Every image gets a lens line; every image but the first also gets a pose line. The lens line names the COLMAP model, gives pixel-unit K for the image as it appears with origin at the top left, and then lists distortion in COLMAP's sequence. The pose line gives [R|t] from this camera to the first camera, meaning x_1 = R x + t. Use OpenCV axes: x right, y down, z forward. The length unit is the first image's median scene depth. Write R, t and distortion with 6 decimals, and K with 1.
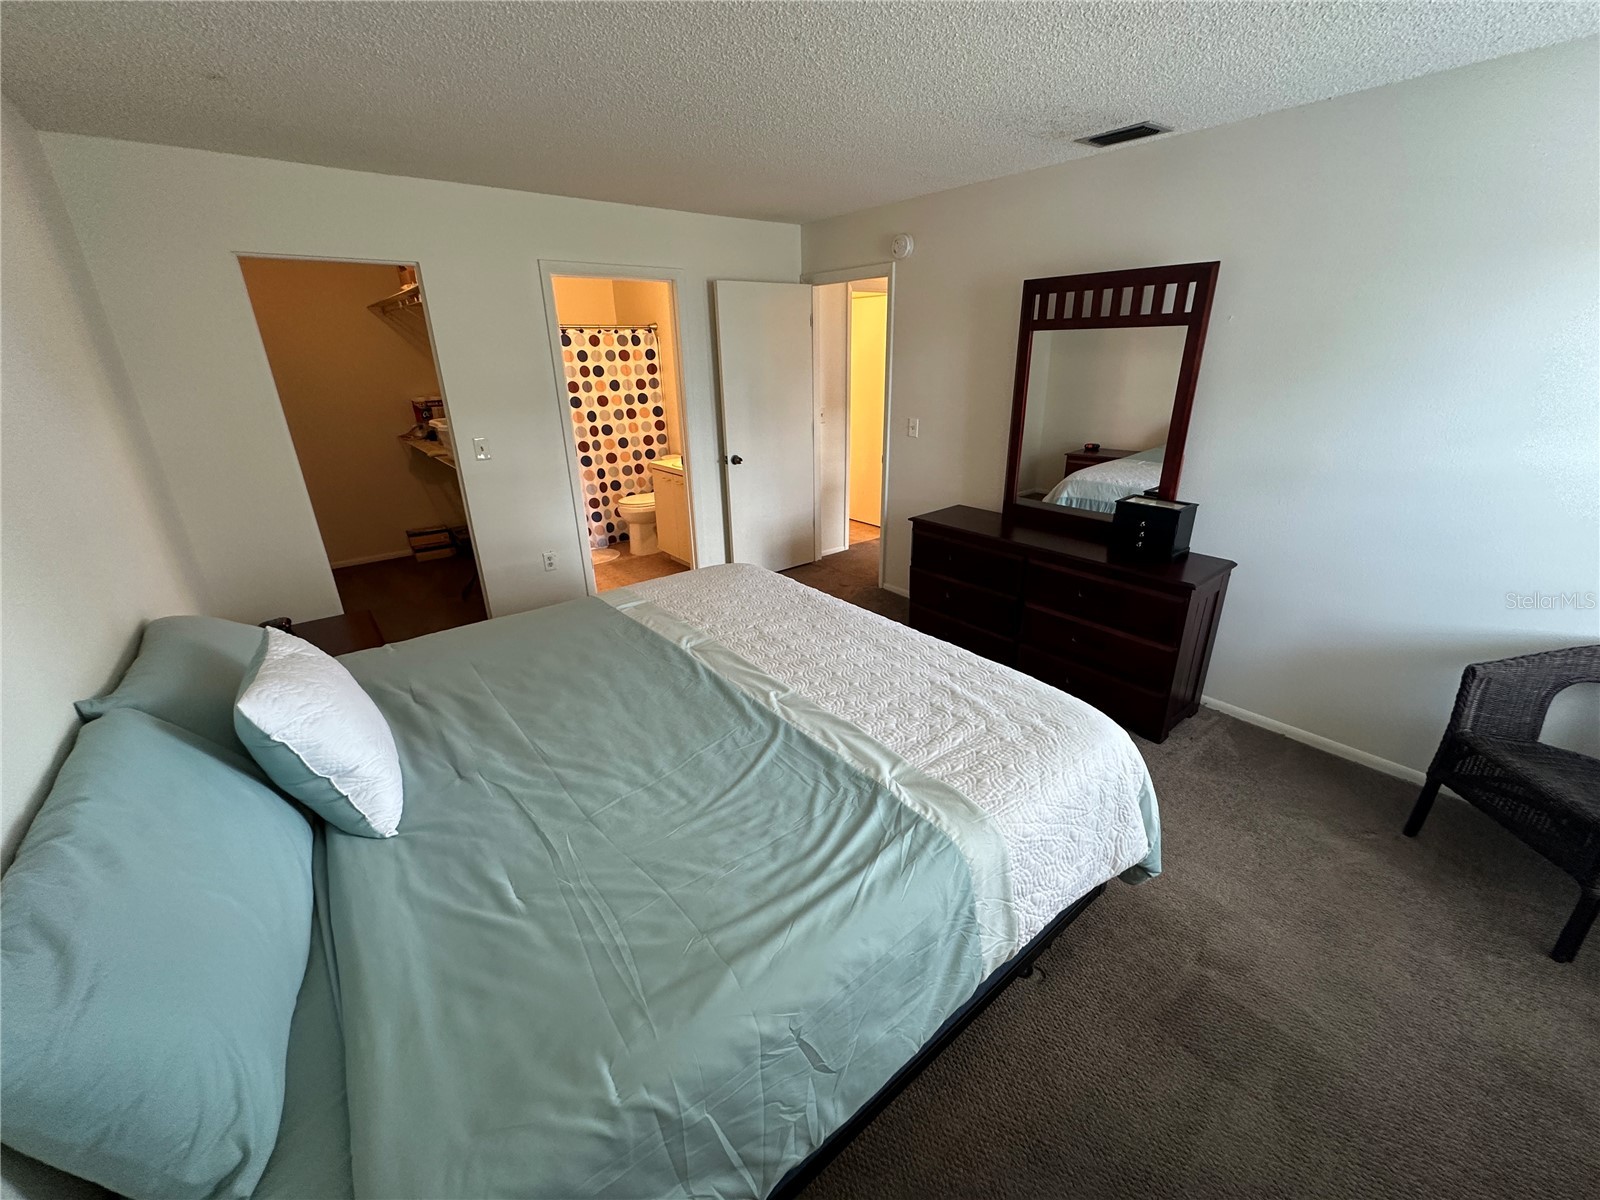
lens RADIAL K [[638.0, 0, 800.0], [0, 638.0, 600.0], [0, 0, 1]] dist [-0.002838, -0.000464]
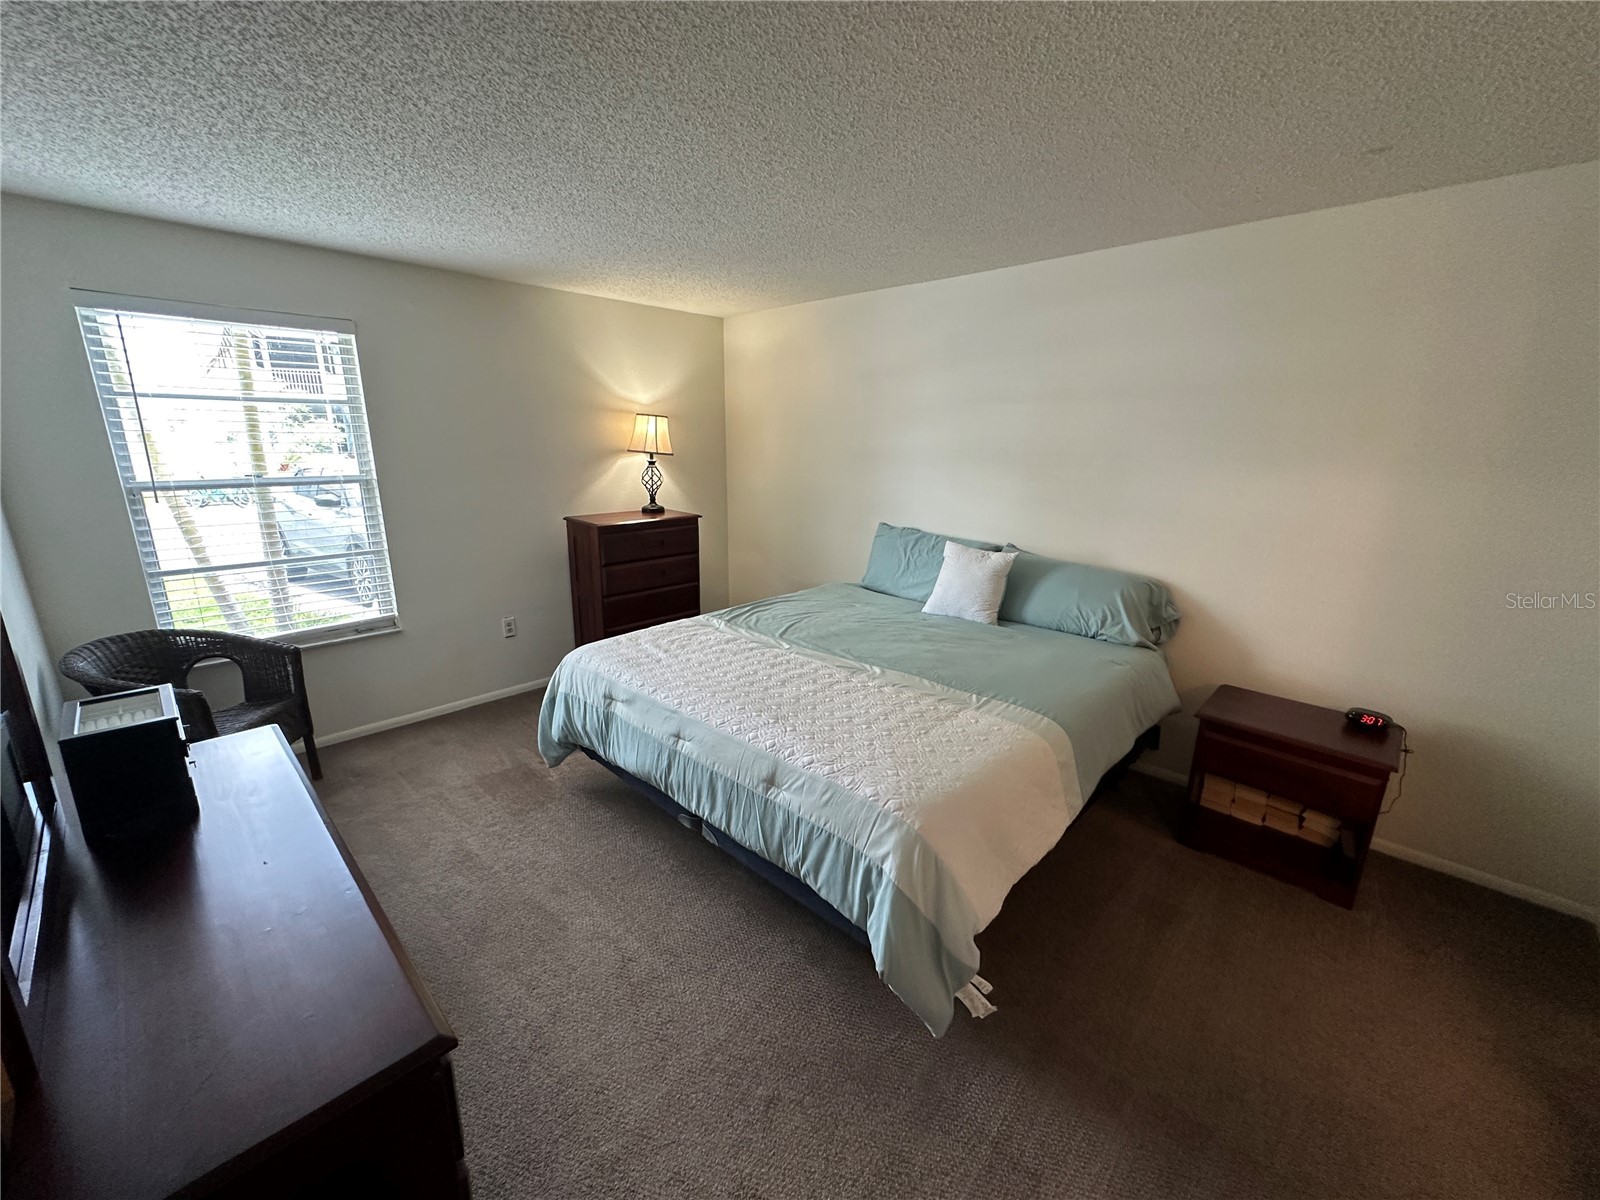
lens RADIAL K [[638.0, 0, 800.0], [0, 638.0, 600.0], [0, 0, 1]] dist [-0.002838, -0.000464]
pose [[-0.992105, 0.038707, -0.119287, 0.044922], [-0.039338, 0.807123, 0.589071, -0.352993], [0.119081, 0.589113, -0.799229, 0.913078]]
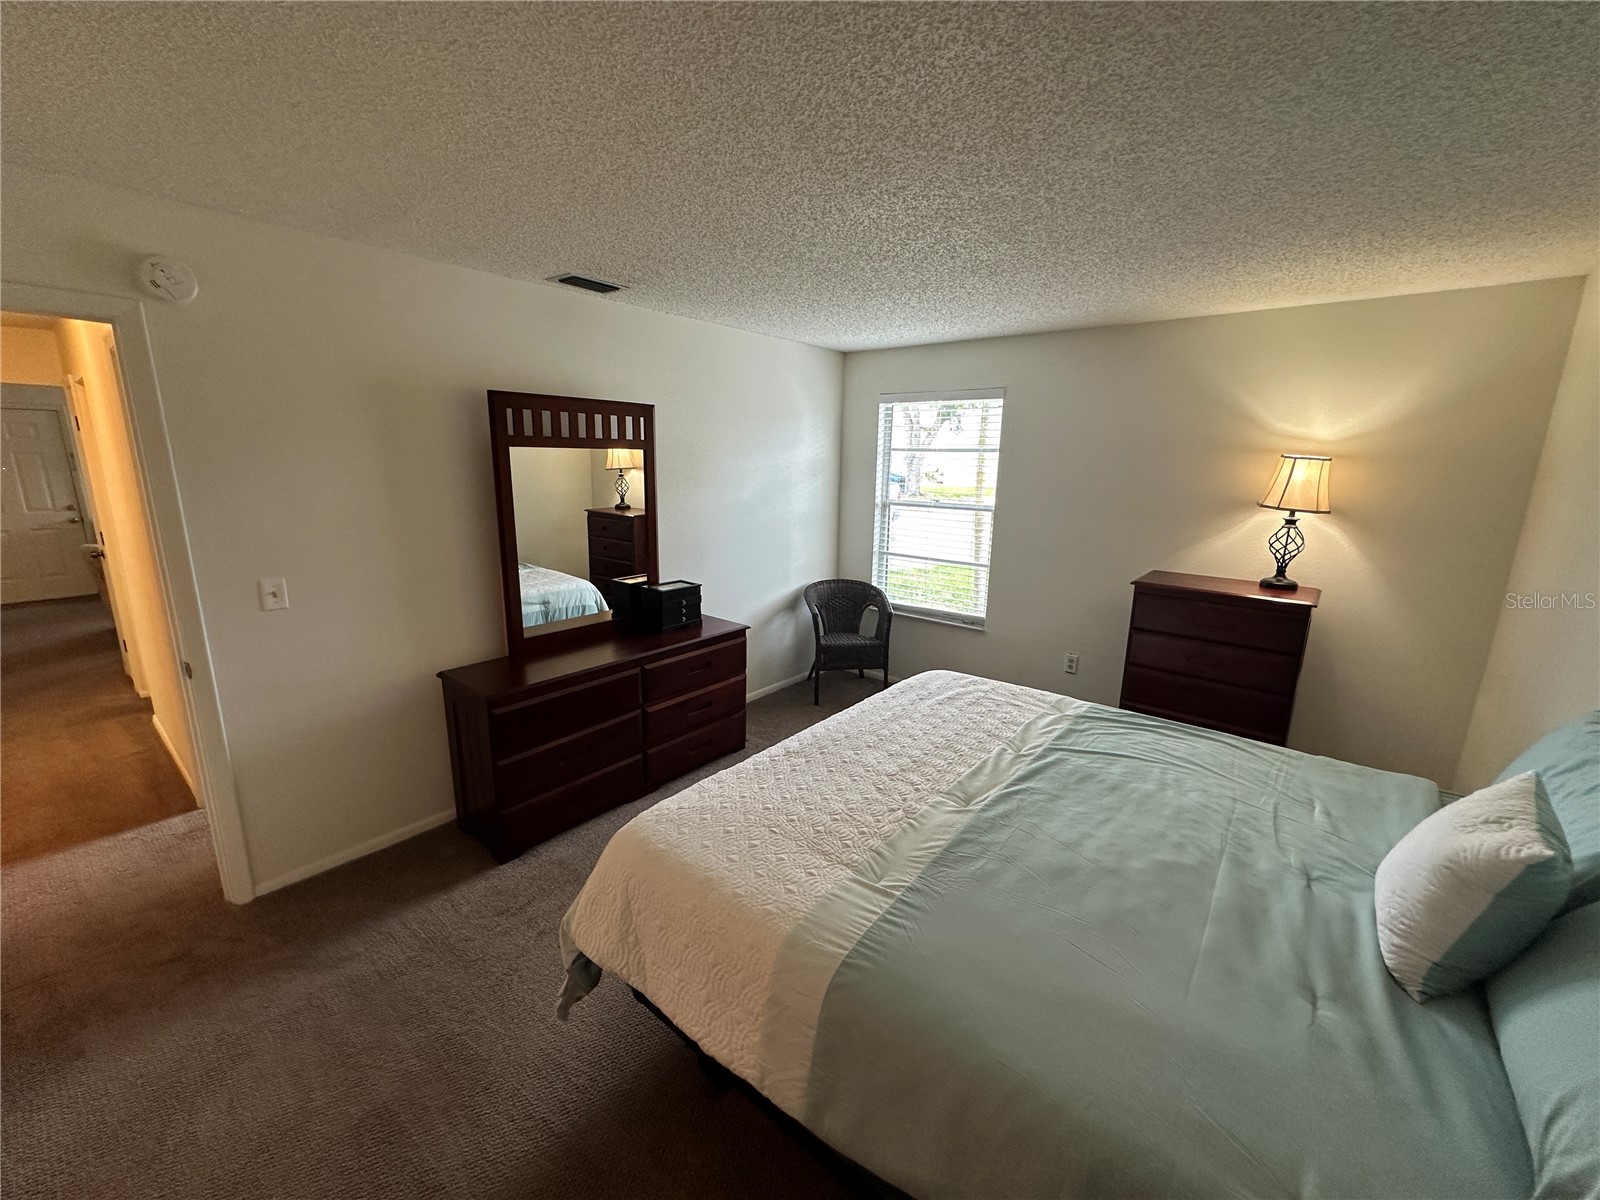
lens RADIAL K [[638.0, 0, 800.0], [0, 638.0, 600.0], [0, 0, 1]] dist [-0.002838, -0.000464]
pose [[-0.202372, -0.199822, 0.958706, -0.438554], [0.348298, 0.900268, 0.261164, -0.233777], [-0.915278, 0.386768, -0.112591, 0.591530]]
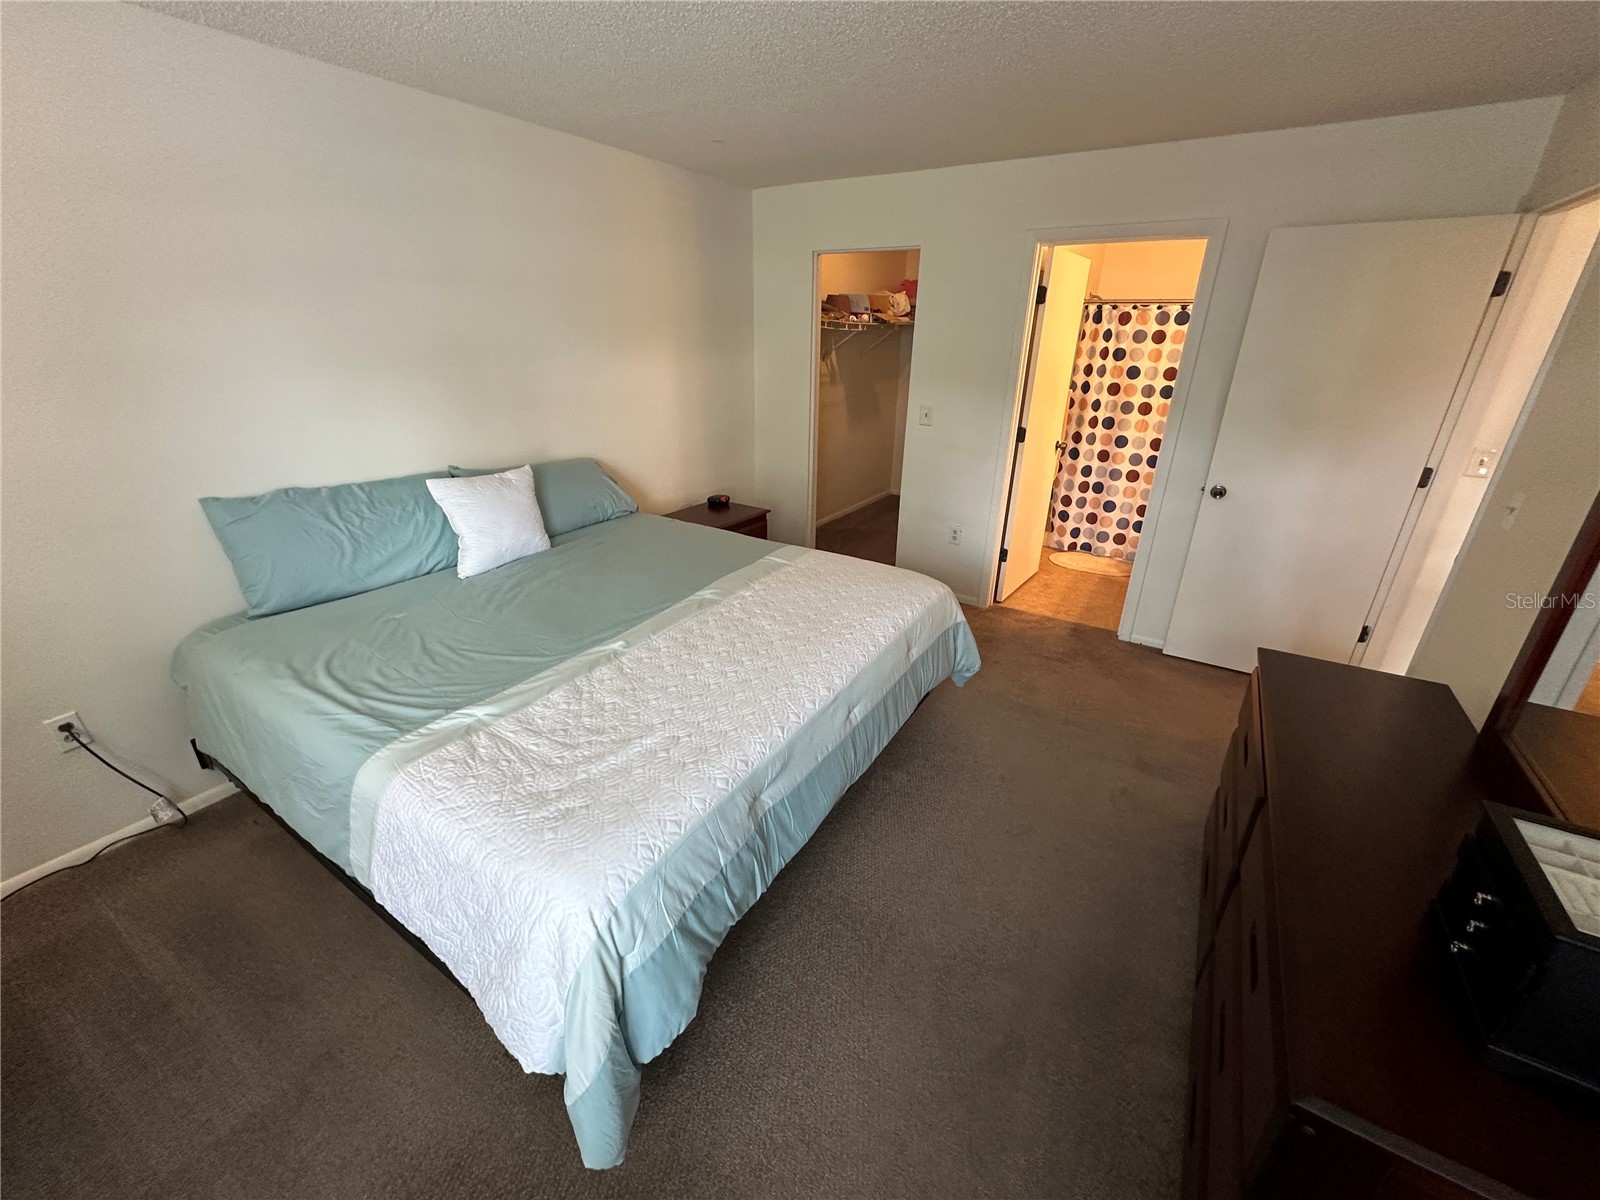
lens RADIAL K [[638.0, 0, 800.0], [0, 638.0, 600.0], [0, 0, 1]] dist [-0.002838, -0.000464]
pose [[0.319810, 0.388776, -0.864045, 0.409872], [-0.366829, 0.891624, 0.265411, -0.134558], [0.873589, 0.232076, 0.427765, 0.336806]]
